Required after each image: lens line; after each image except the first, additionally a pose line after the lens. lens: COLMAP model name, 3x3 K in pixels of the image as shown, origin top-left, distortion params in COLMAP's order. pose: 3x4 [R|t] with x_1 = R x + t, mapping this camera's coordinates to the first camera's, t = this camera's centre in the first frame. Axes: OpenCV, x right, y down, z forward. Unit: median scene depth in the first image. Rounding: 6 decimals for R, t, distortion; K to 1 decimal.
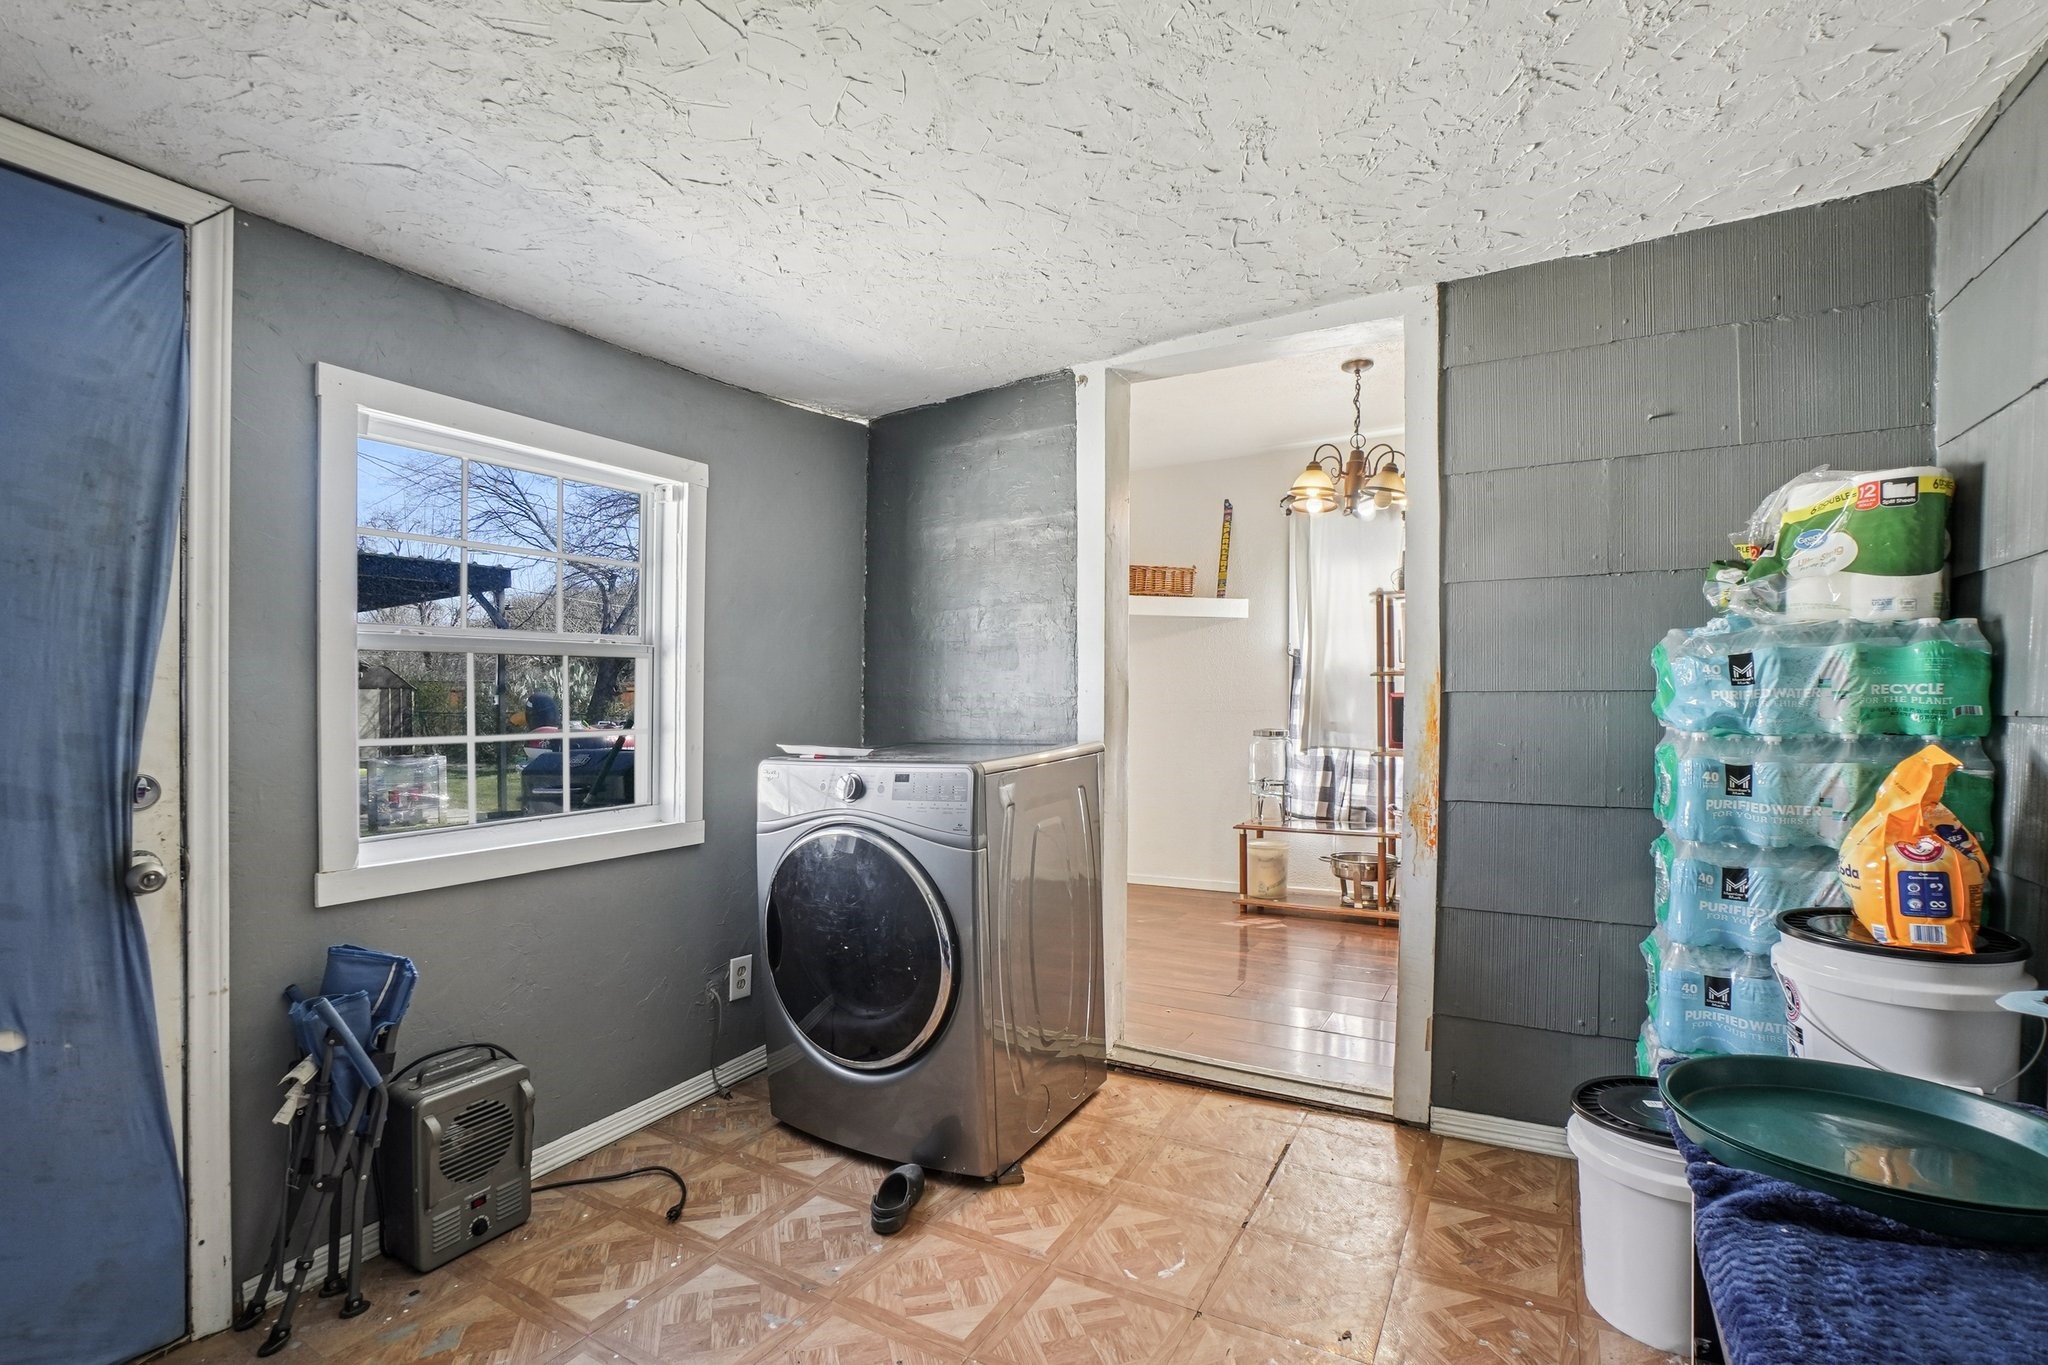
lens RADIAL K [[951.1, 0, 1023.7], [0, 951.1, 707.4], [0, 0, 1]] dist [0.000036, 0.000456]
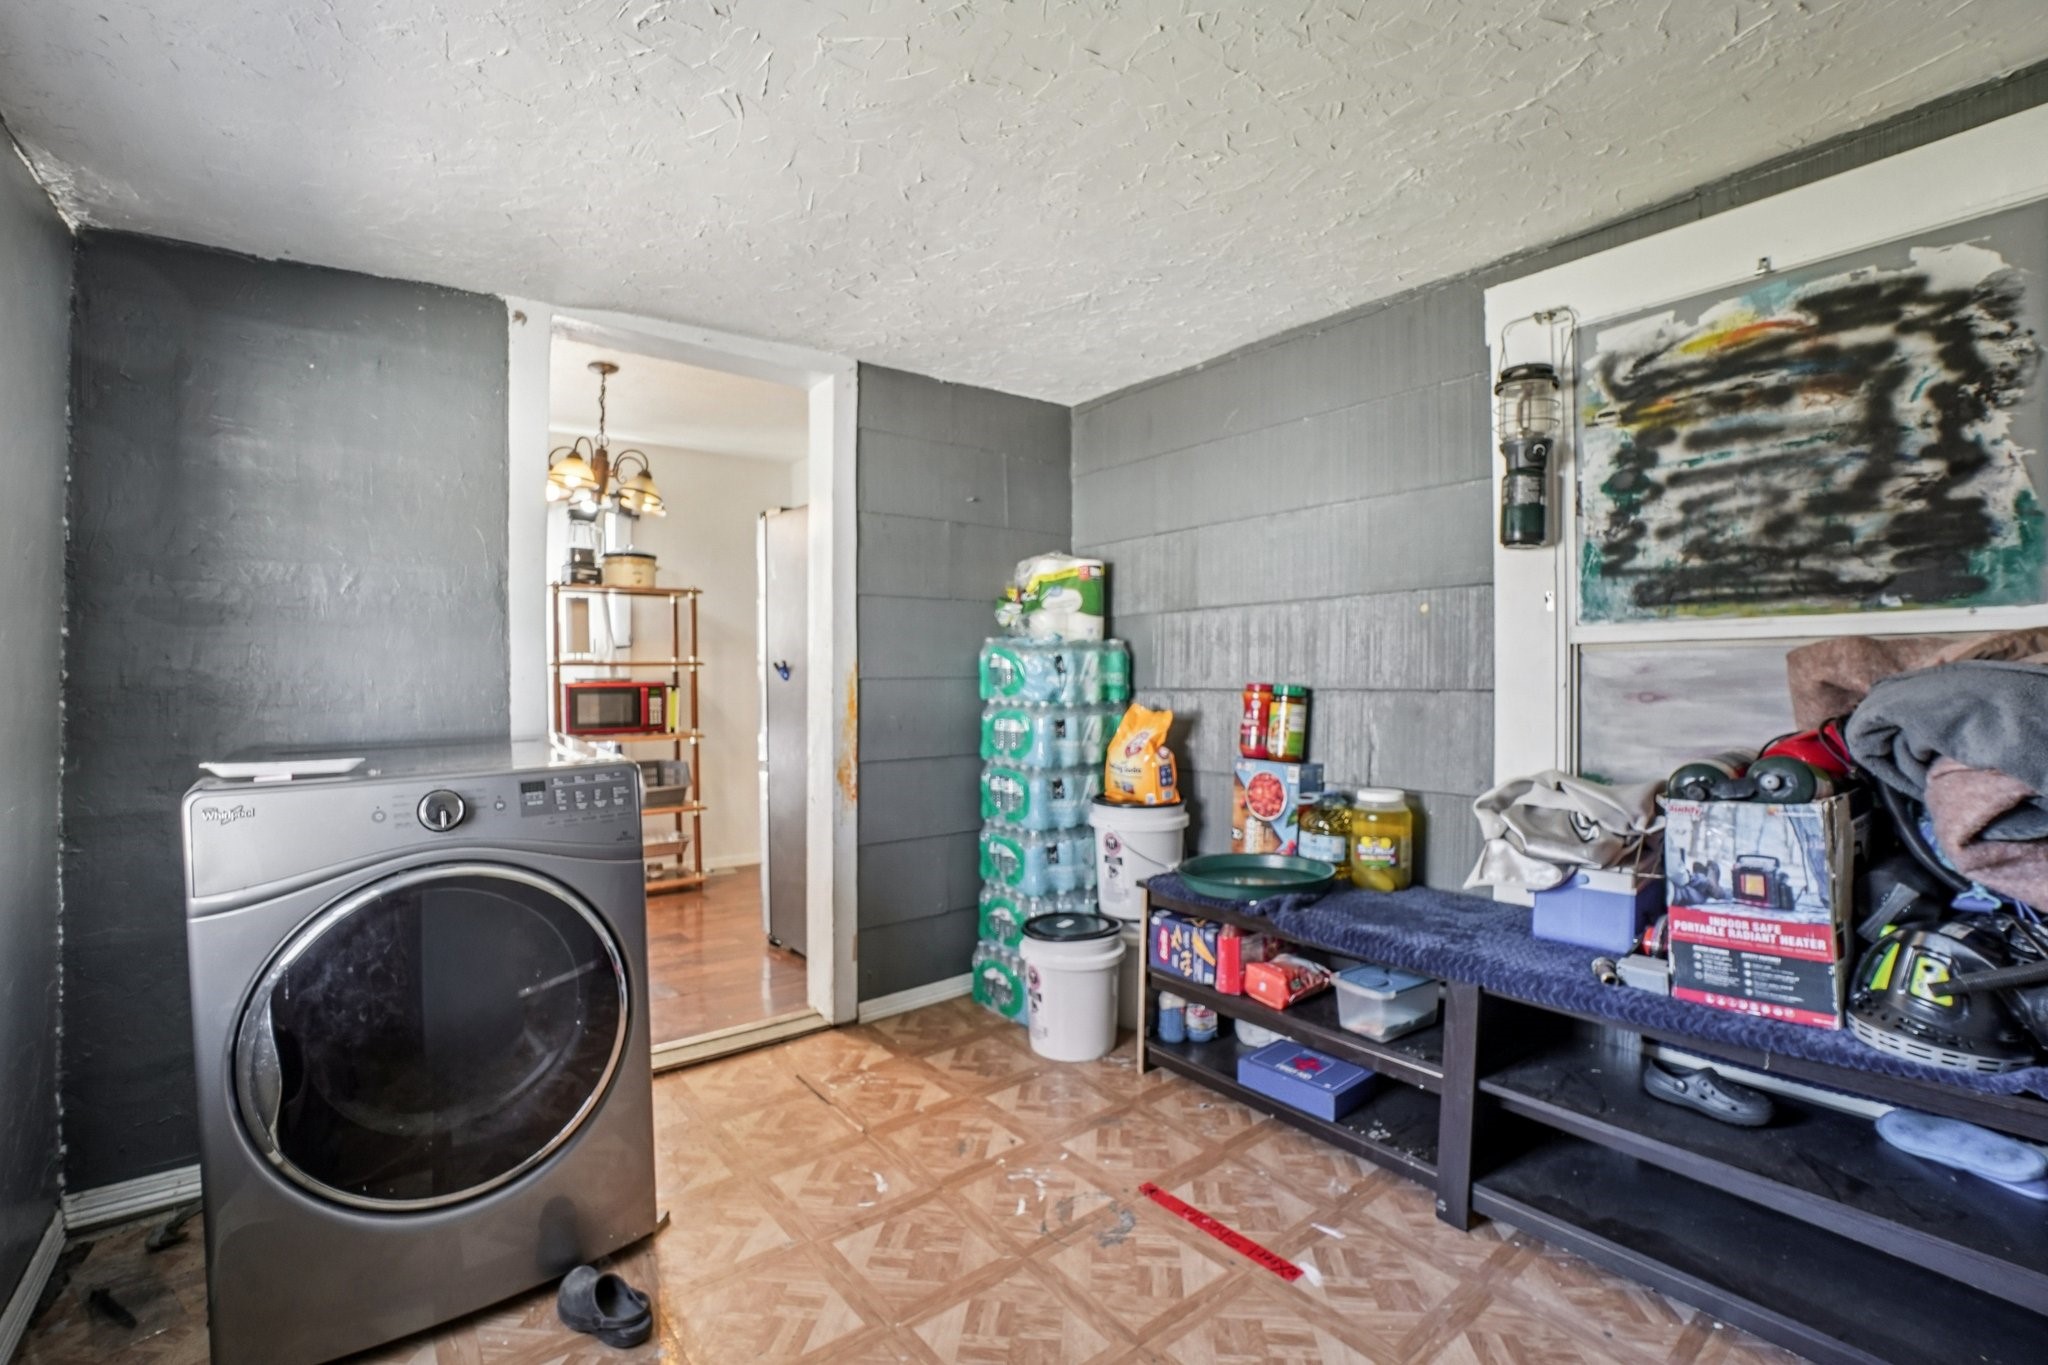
lens RADIAL K [[906.6, 0, 983.0], [0, 906.6, 692.2], [0, 0, 1]] dist [-0.002570, -0.000200]
pose [[0.425285, -0.012663, 0.904971, -0.619960], [0.019895, 0.999791, 0.004641, -0.000189], [-0.904841, 0.016031, 0.425448, 0.340029]]
